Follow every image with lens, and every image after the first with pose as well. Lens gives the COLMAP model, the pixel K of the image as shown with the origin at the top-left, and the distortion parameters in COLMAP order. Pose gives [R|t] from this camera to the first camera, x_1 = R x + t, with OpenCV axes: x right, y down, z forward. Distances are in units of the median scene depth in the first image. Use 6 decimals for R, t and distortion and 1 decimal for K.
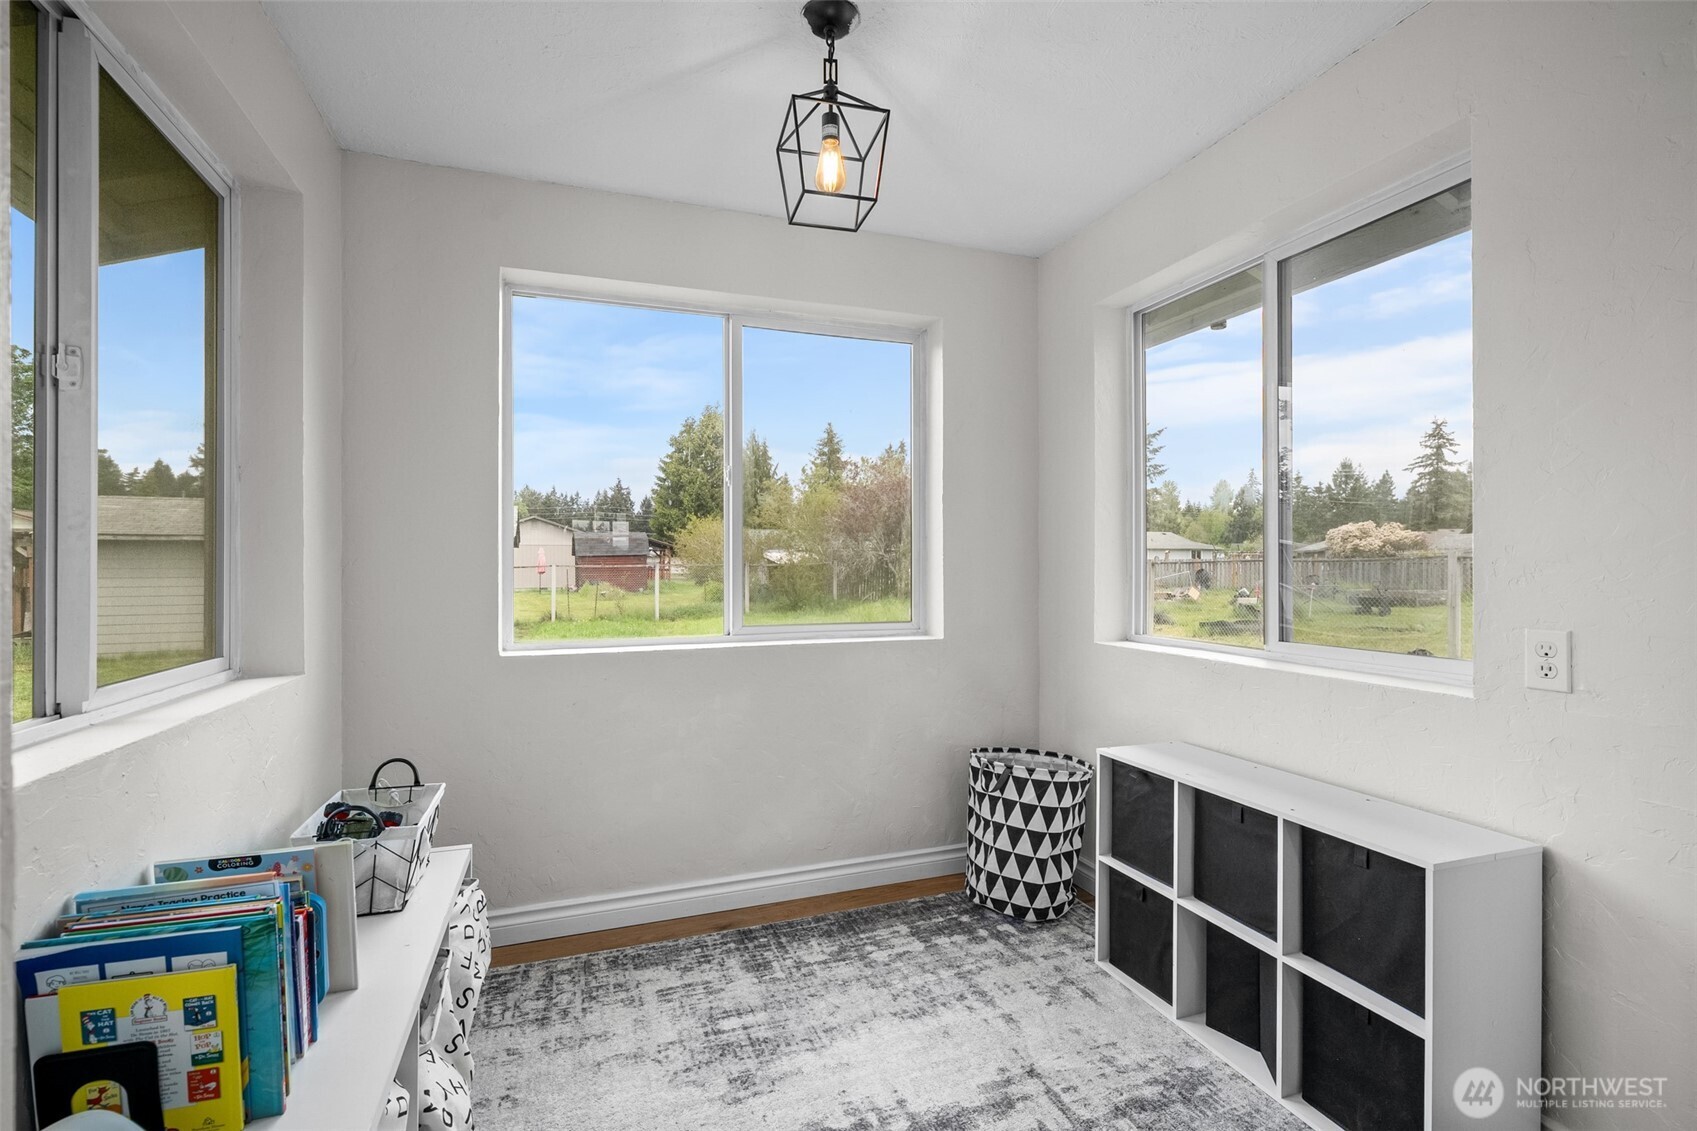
lens RADIAL K [[776.0, 0, 843.4], [0, 776.0, 569.5], [0, 0, 1]] dist [-0.005574, -0.000400]
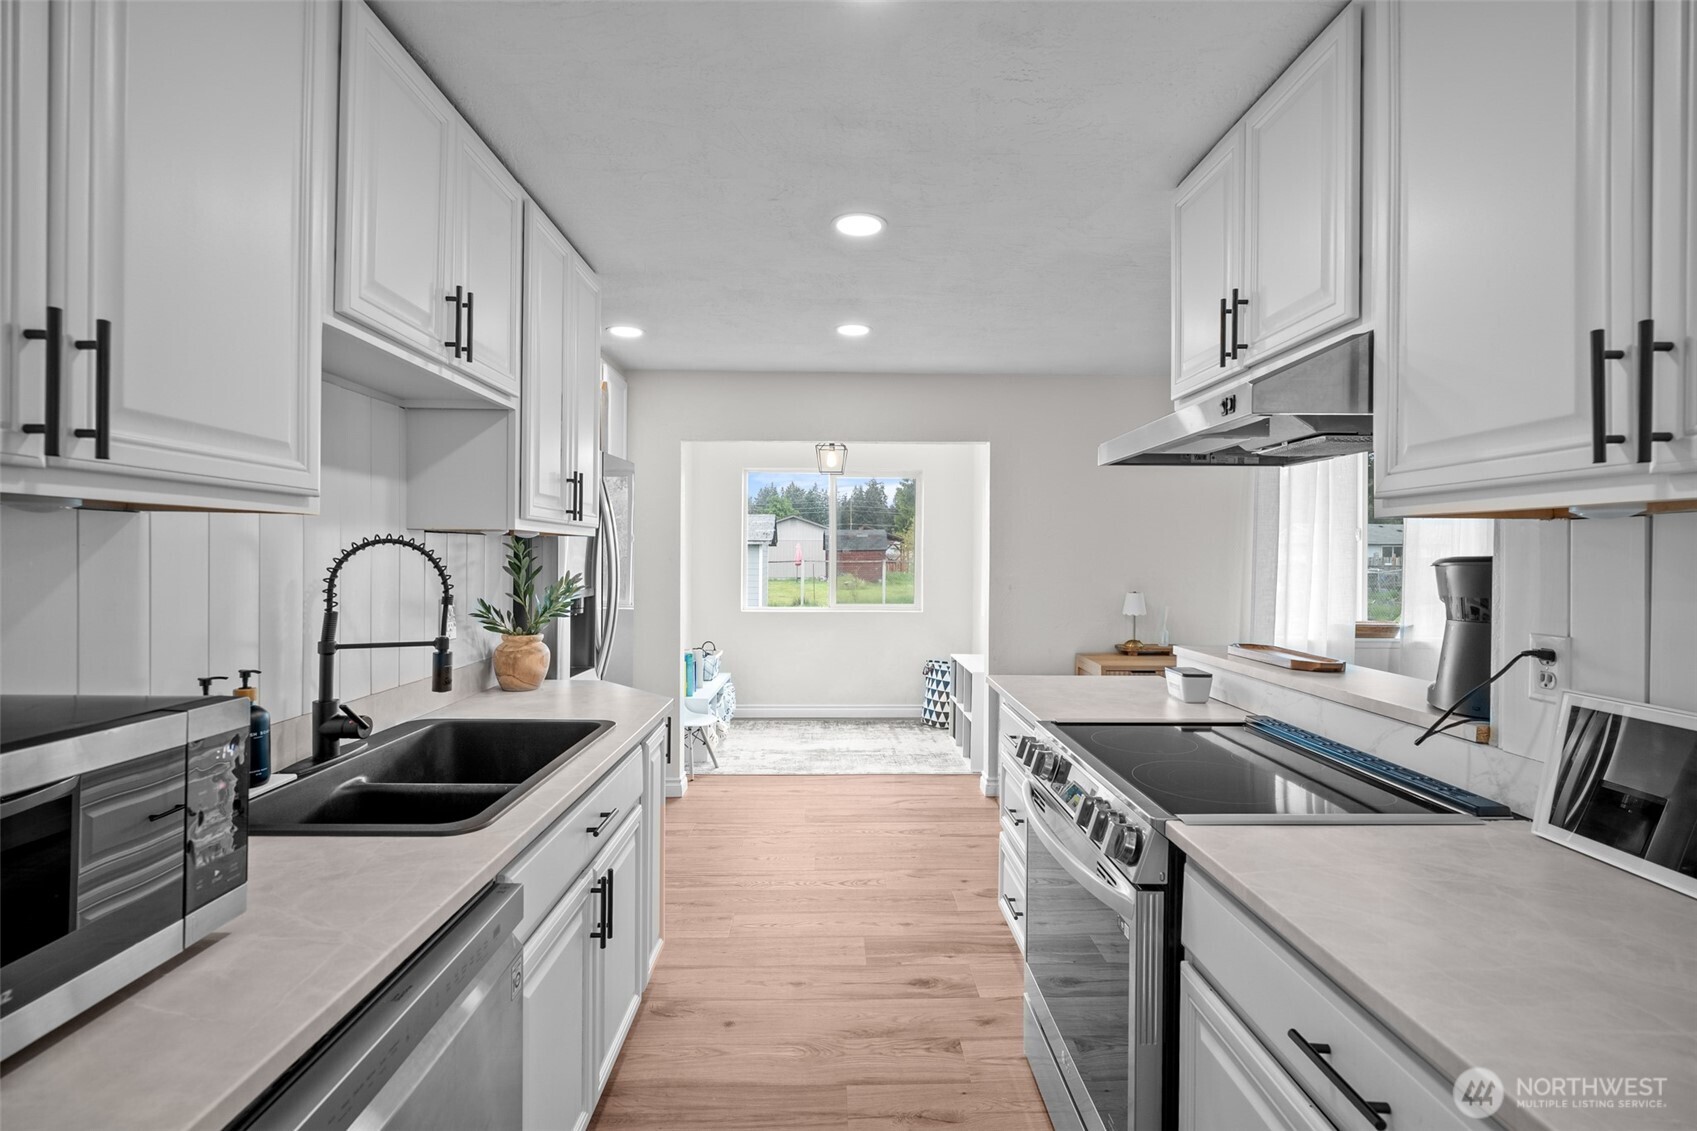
lens RADIAL K [[776.0, 0, 849.7], [0, 776.0, 560.6], [0, 0, 1]] dist [-0.005574, -0.000400]
pose [[0.951192, 0.015209, -0.308225, 0.711928], [-0.015533, 0.999878, 0.001402, -0.069917], [0.308209, 0.003454, 0.951312, -1.392166]]
